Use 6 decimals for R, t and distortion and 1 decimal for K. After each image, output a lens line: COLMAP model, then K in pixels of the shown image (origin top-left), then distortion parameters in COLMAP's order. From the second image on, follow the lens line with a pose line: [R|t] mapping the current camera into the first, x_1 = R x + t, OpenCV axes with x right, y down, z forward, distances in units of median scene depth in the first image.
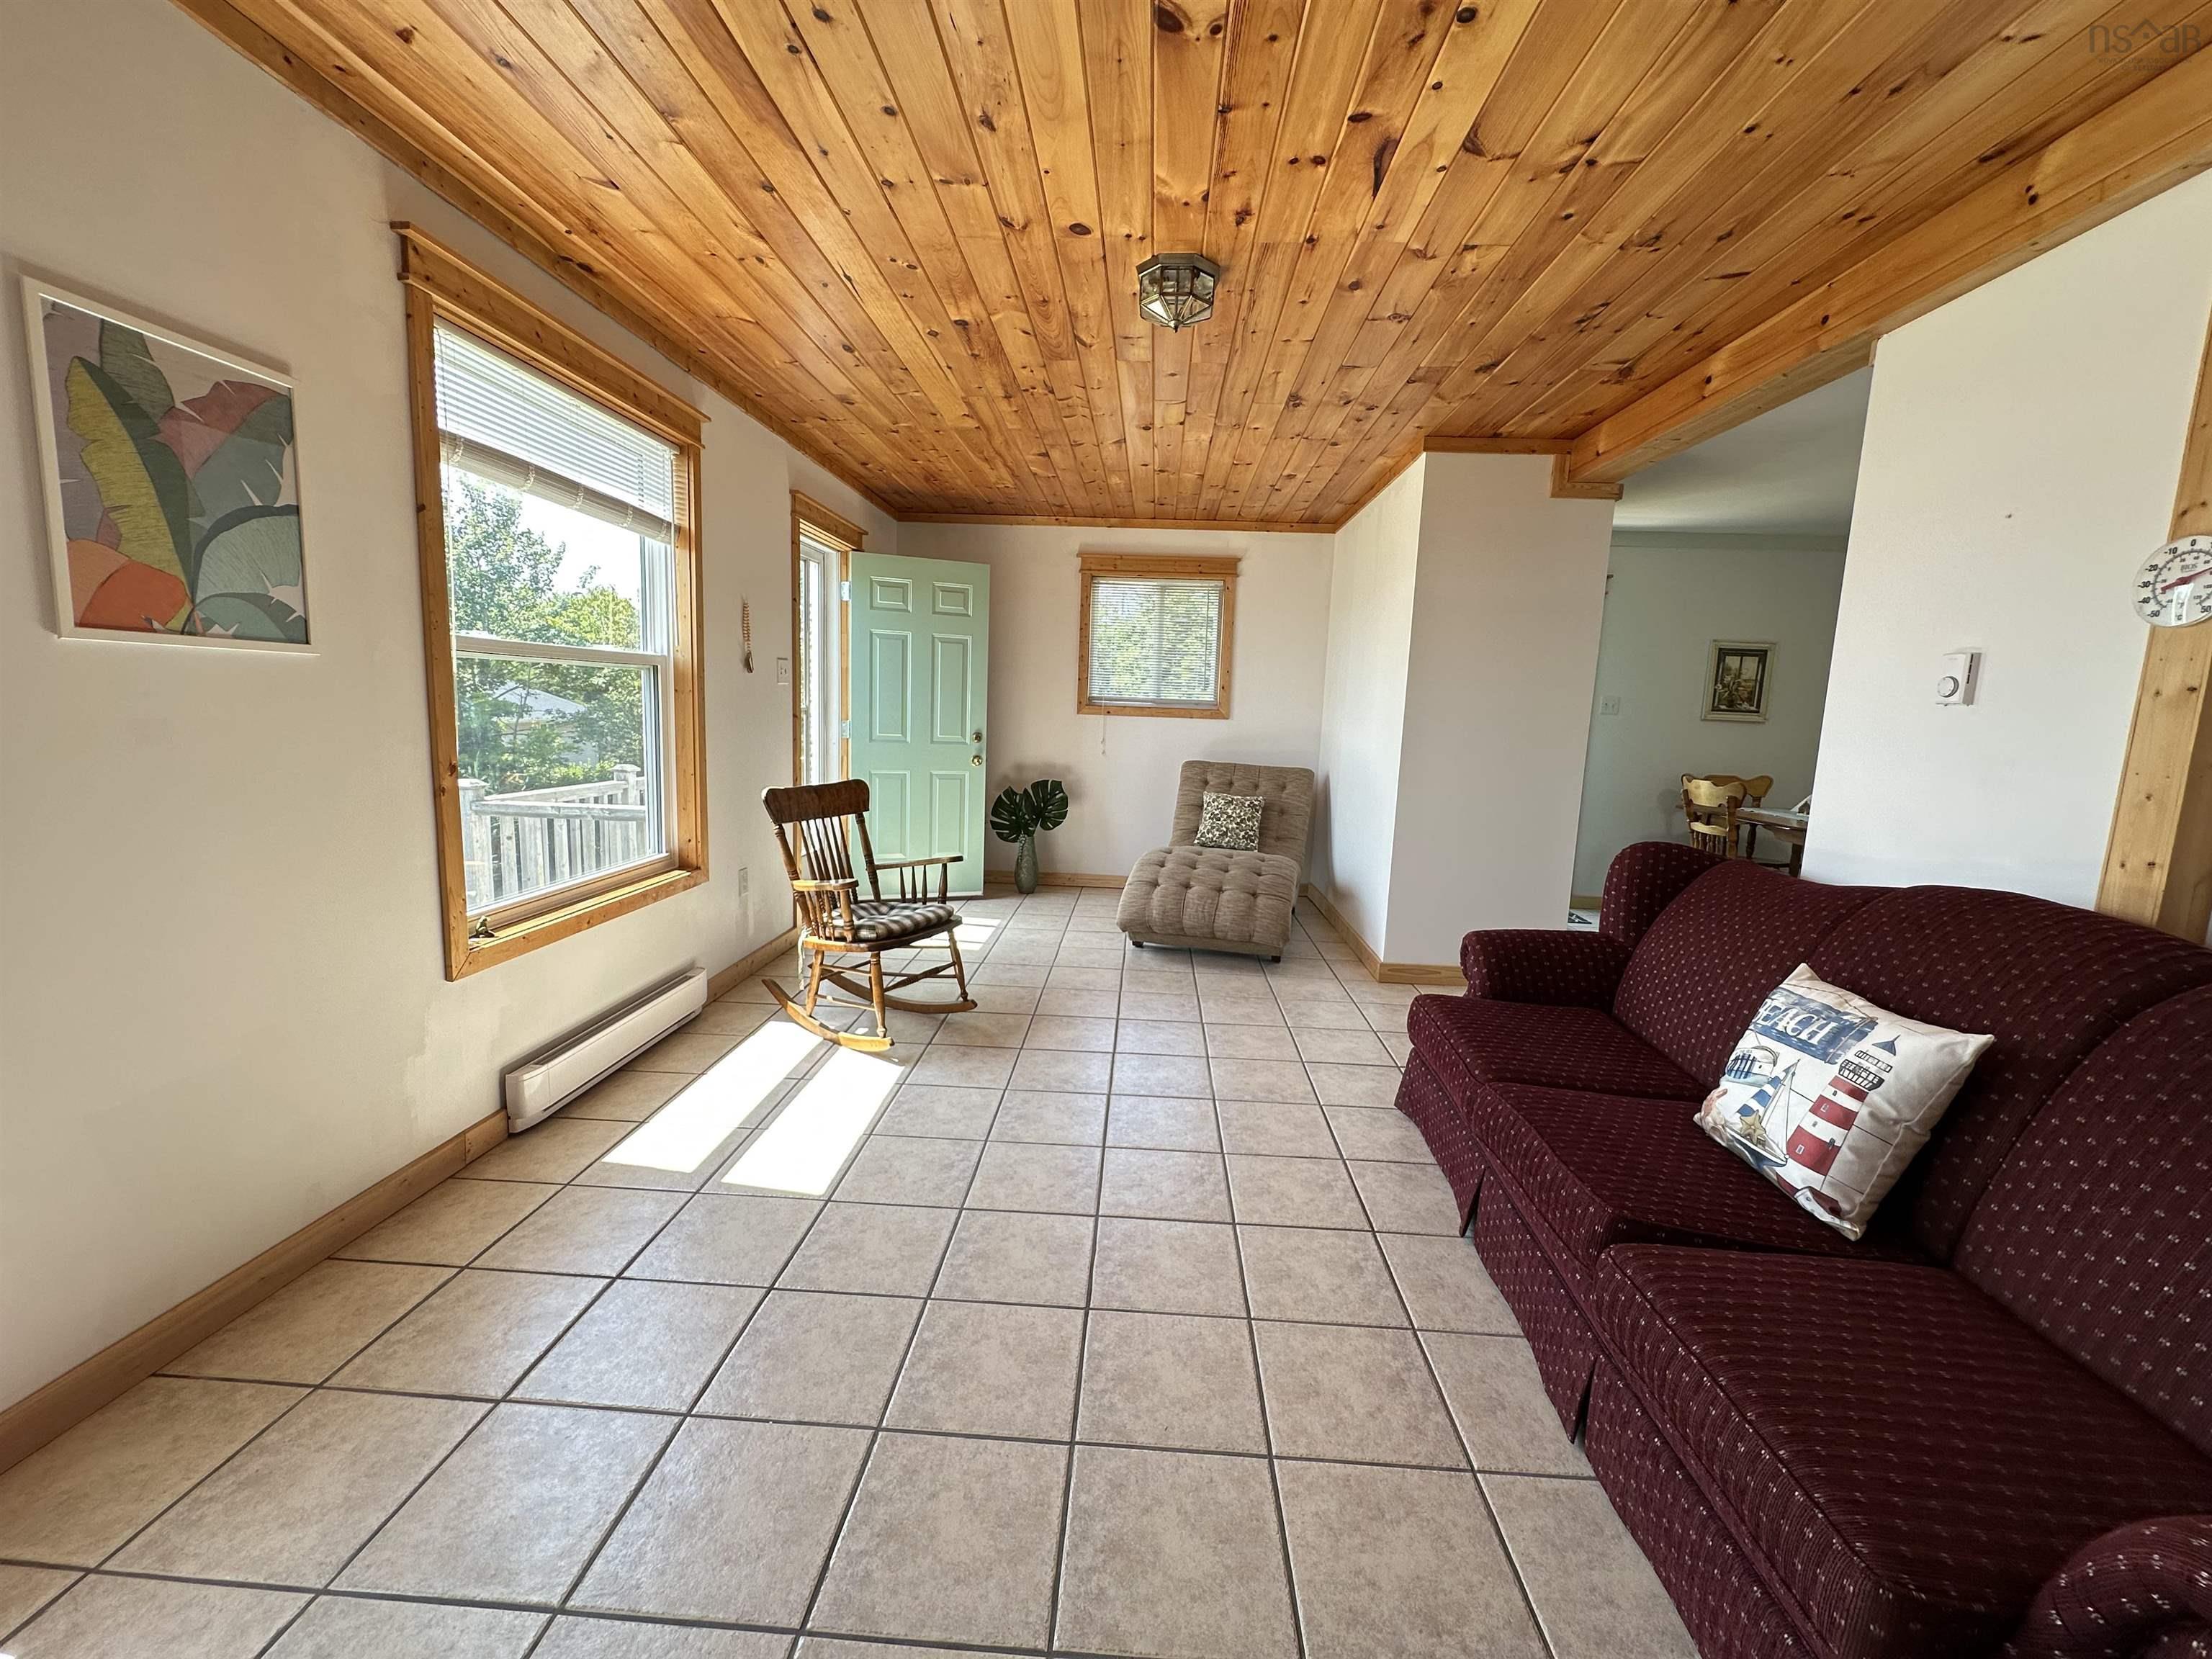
lens RADIAL K [[879.7, 0, 1109.2], [0, 879.7, 827.8], [0, 0, 1]] dist [-0.003514, 0.000757]
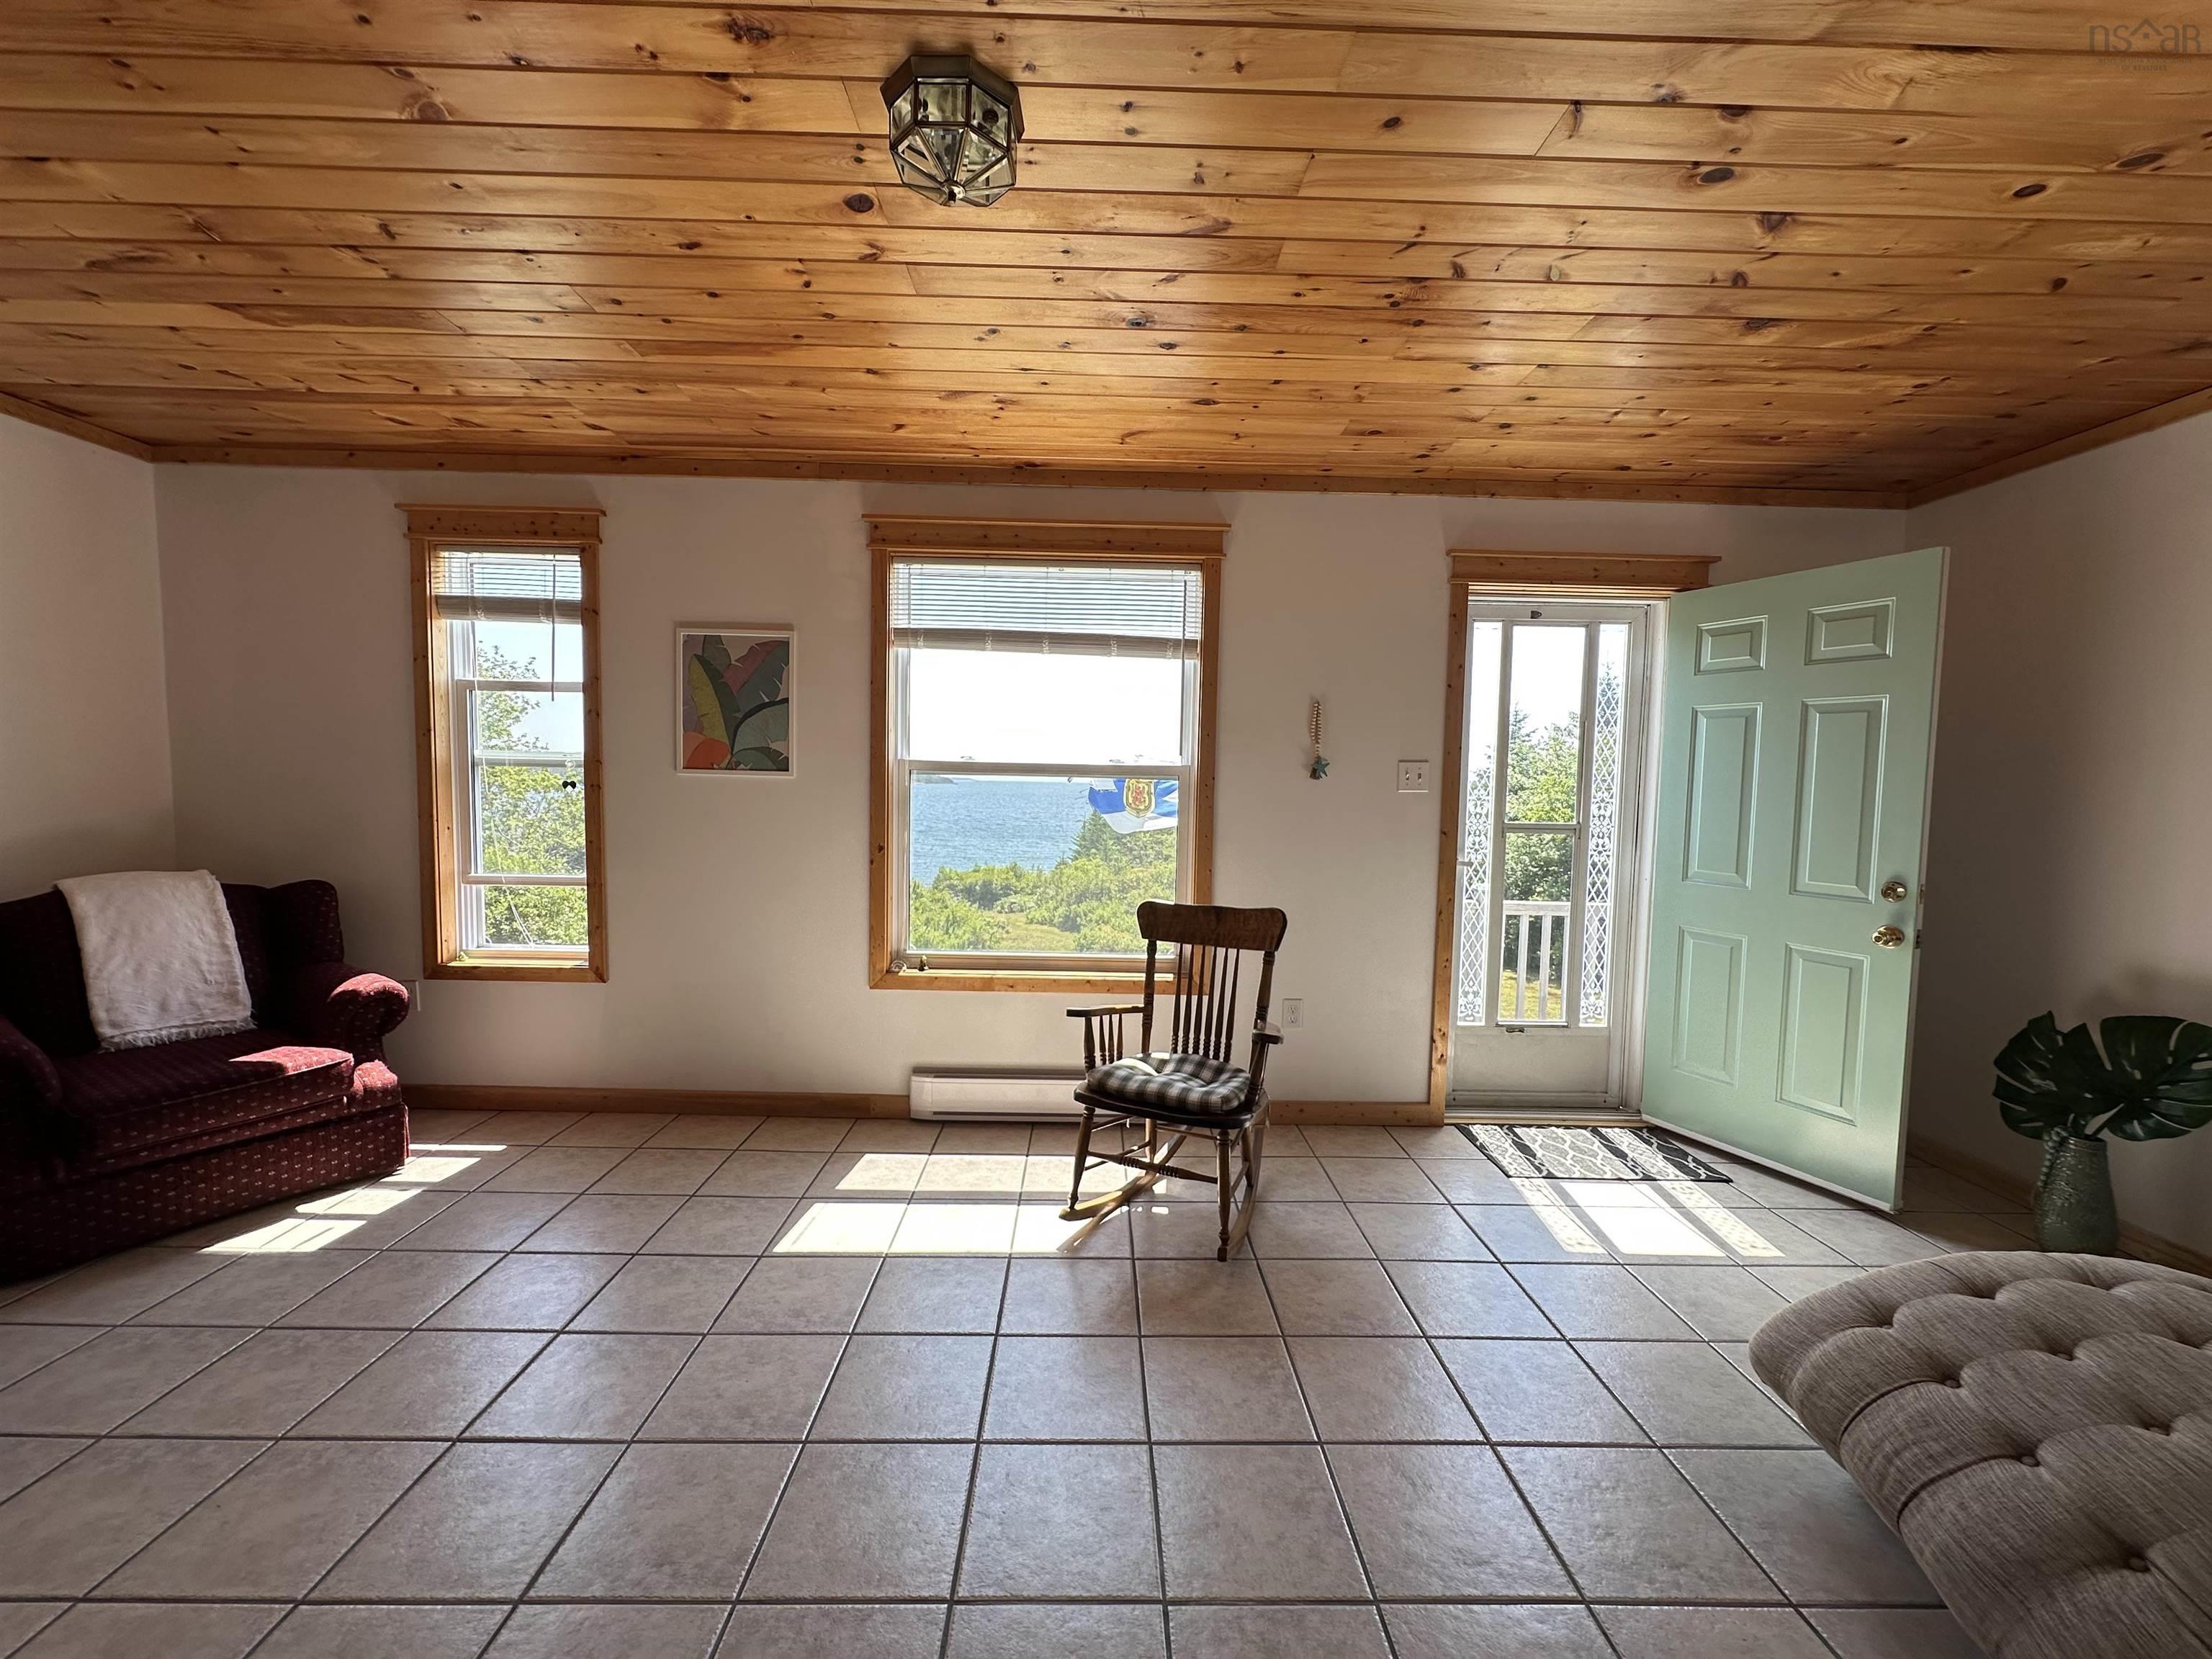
lens RADIAL K [[879.7, 0, 1106.3], [0, 879.7, 825.1], [0, 0, 1]] dist [-0.003514, 0.000757]
pose [[0.065813, 0.015932, -0.997705, 0.733397], [-0.158698, 0.987313, 0.005297, -0.164633], [0.985131, 0.157985, 0.067507, 1.189786]]
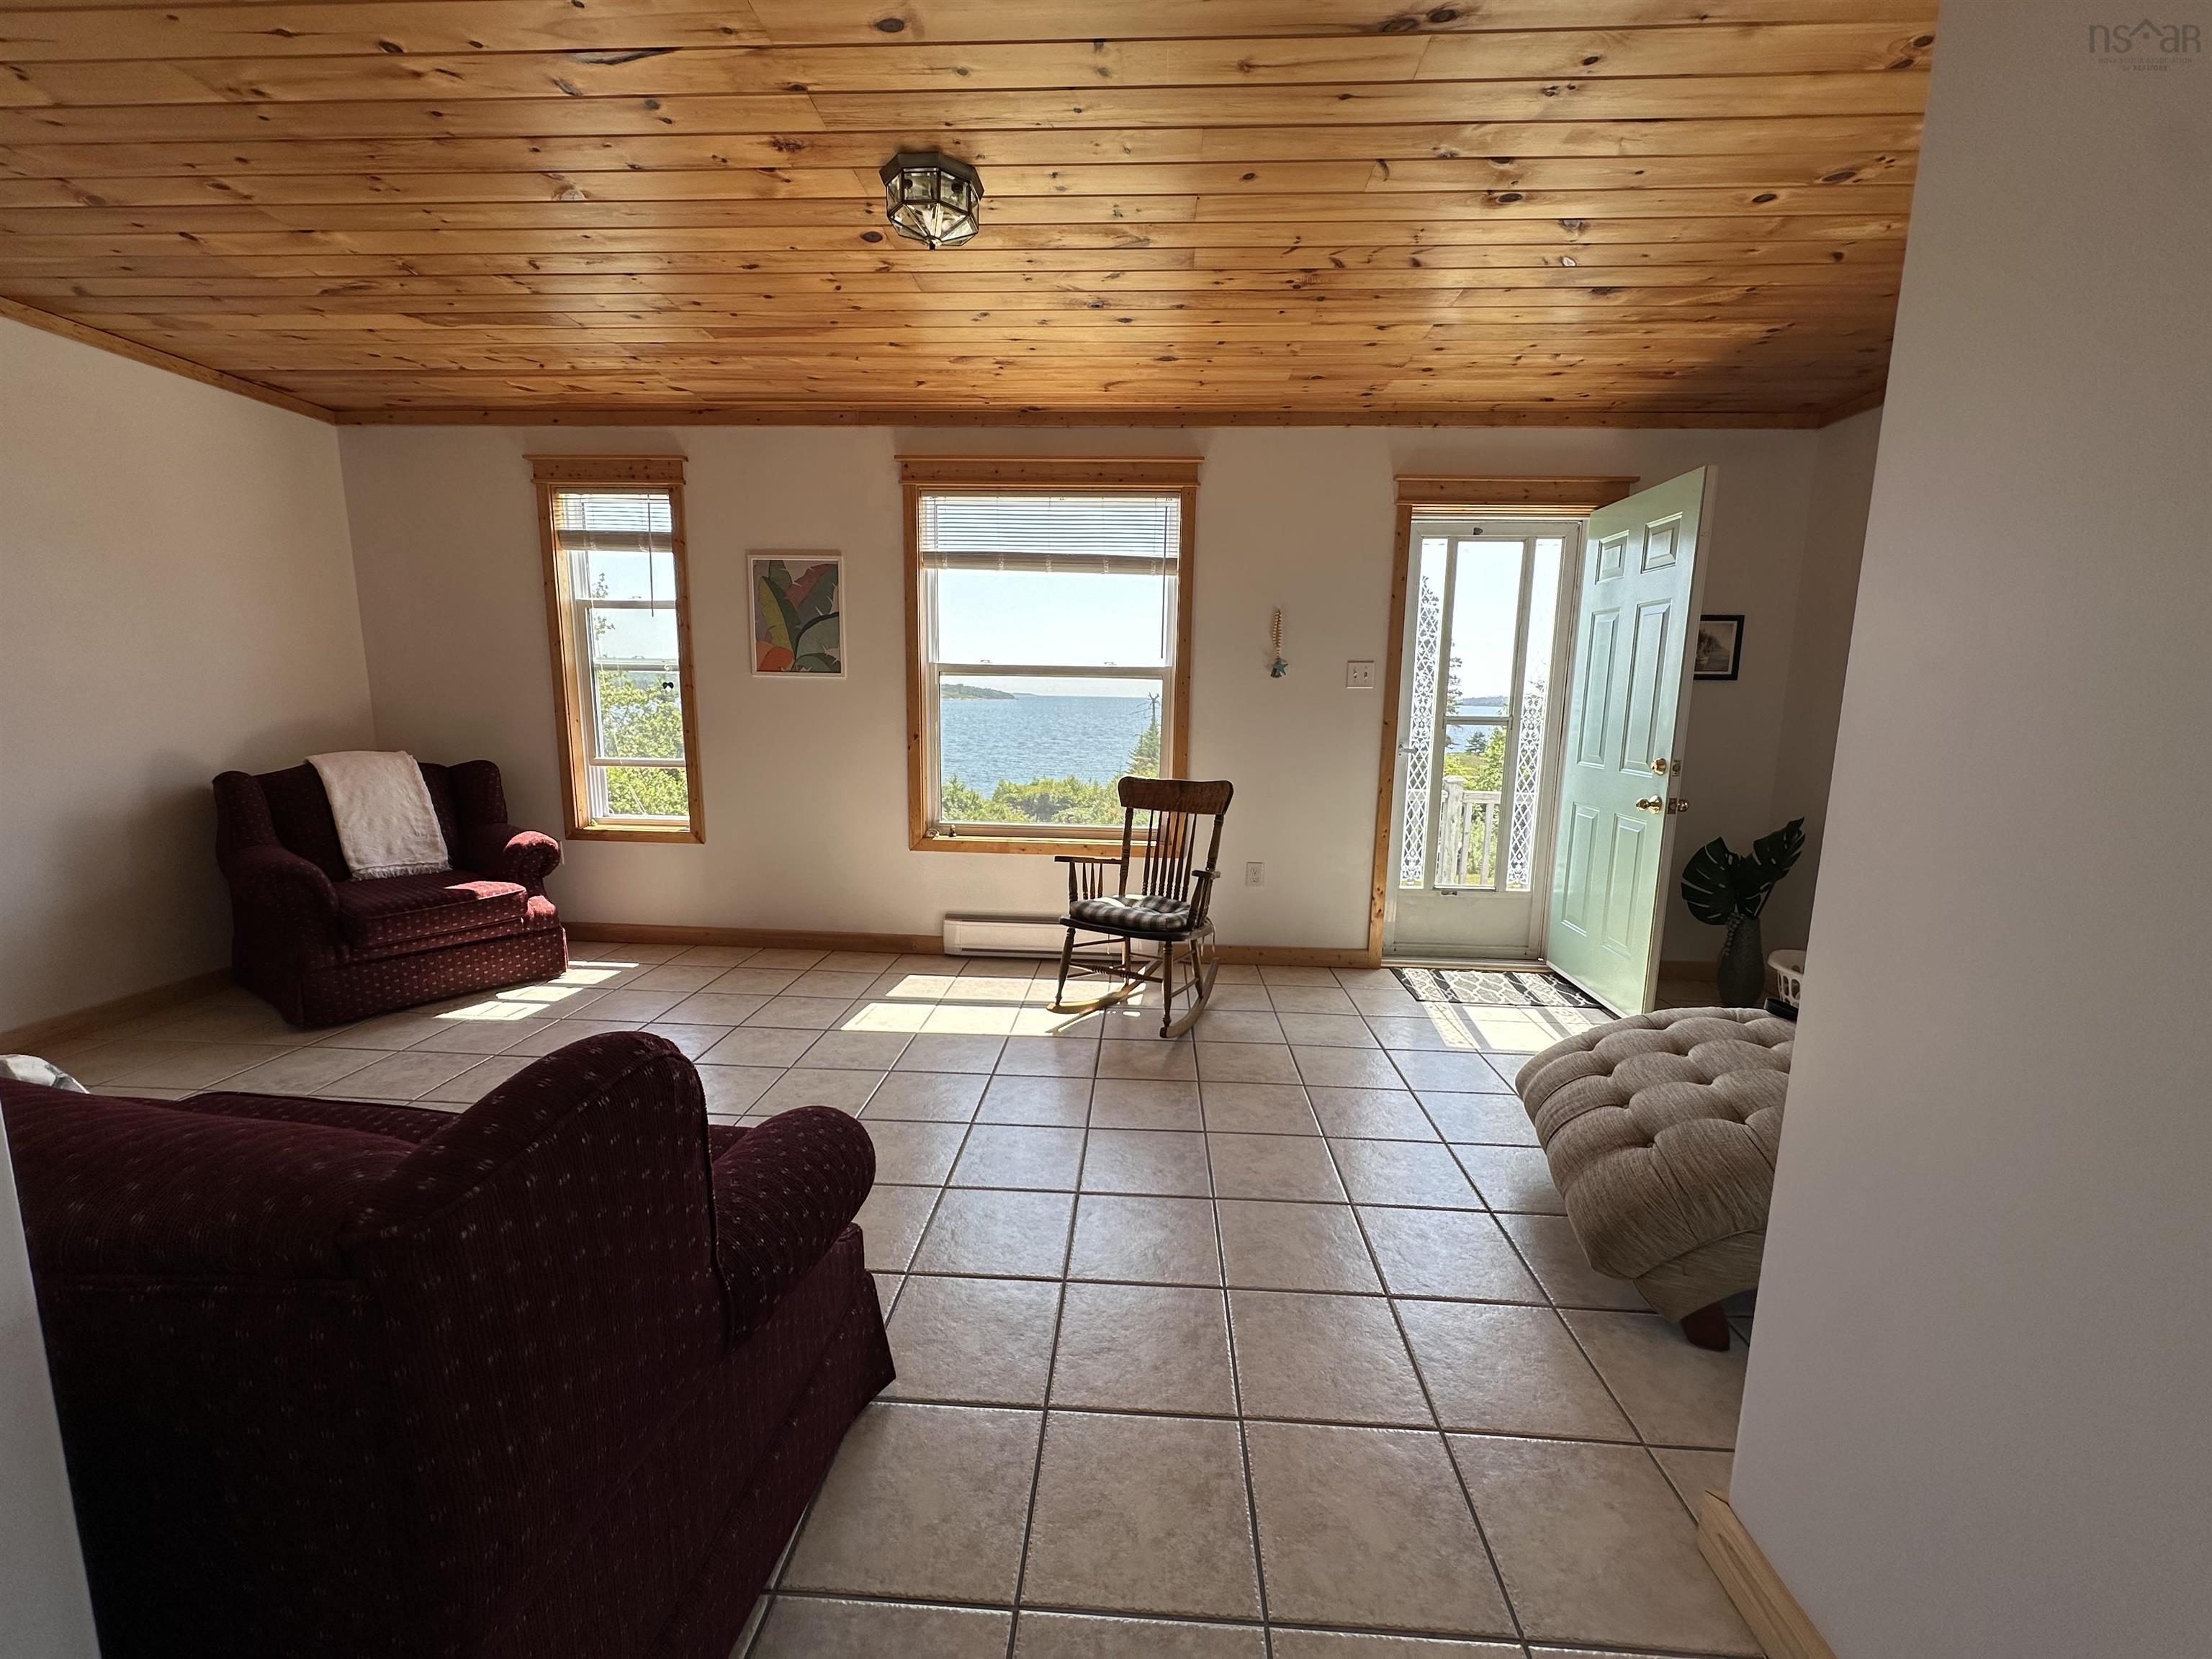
lens RADIAL K [[879.7, 0, 1106.5], [0, 879.7, 825.6], [0, 0, 1]] dist [-0.003514, 0.000757]
pose [[-0.002799, 0.111610, -0.993748, 1.039846], [-0.158199, 0.981188, 0.110645, -0.141346], [0.987403, 0.157520, 0.014910, 1.306208]]
